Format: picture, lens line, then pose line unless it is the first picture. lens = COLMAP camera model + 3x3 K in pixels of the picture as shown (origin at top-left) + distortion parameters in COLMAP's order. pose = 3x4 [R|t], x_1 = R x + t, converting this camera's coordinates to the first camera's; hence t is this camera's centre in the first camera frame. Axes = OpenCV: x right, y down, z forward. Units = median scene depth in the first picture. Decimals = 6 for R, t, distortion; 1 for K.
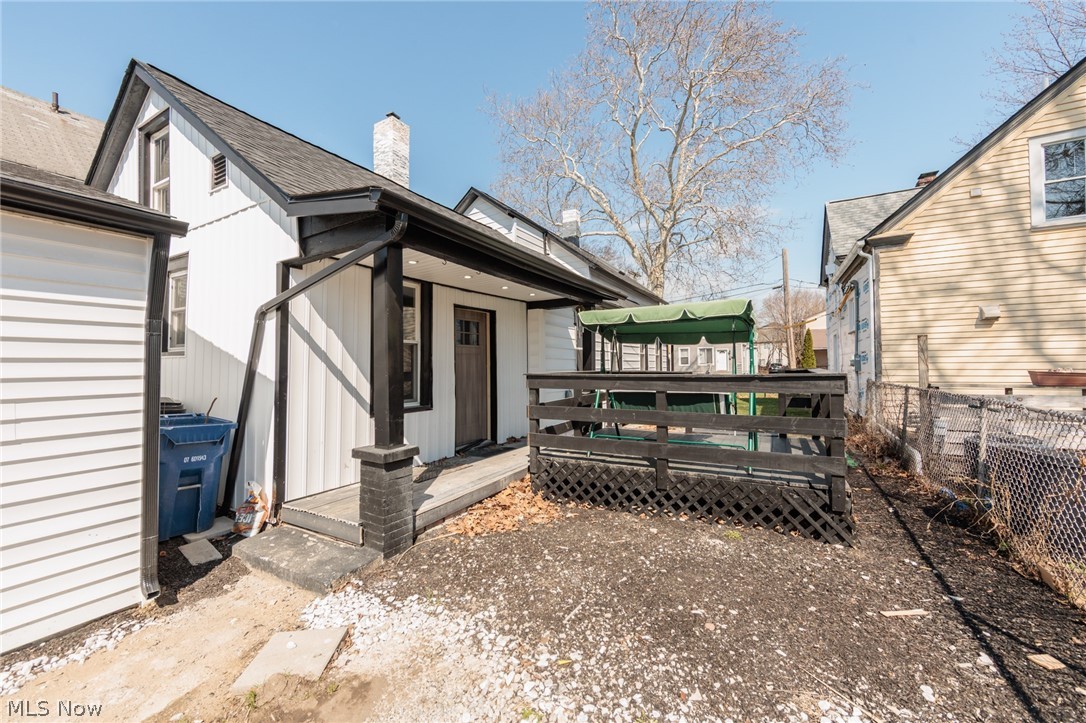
lens RADIAL K [[426.2, 0, 545.7], [0, 426.2, 356.1], [0, 0, 1]] dist [-0.000214, -0.001188]
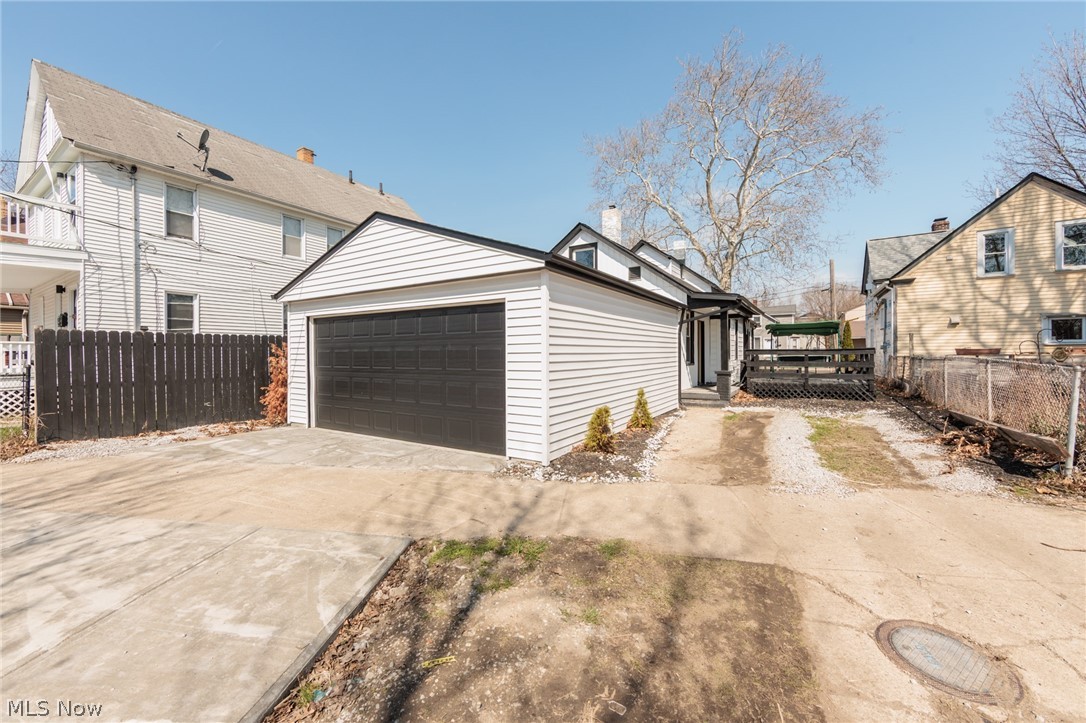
lens RADIAL K [[426.2, 0, 545.4], [0, 426.2, 359.2], [0, 0, 1]] dist [-0.000214, -0.001188]
pose [[0.998523, 0.000759, -0.054317, -0.699975], [0.001035, 0.999455, 0.032982, 0.010485], [0.054312, -0.032990, 0.997979, -1.023965]]
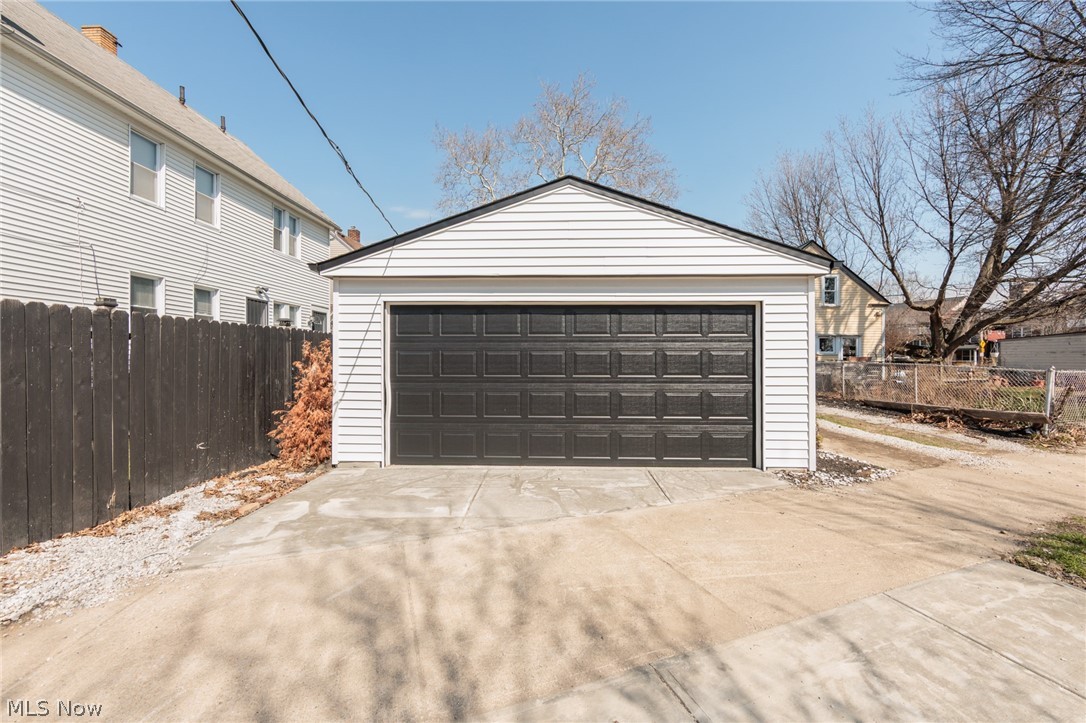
lens RADIAL K [[426.2, 0, 546.4], [0, 426.2, 361.3], [0, 0, 1]] dist [-0.000214, -0.001188]
pose [[0.889679, 0.003729, 0.456571, -1.469115], [-0.015421, 0.999642, 0.021884, 0.019328], [-0.456326, -0.026510, 0.889418, -0.743158]]
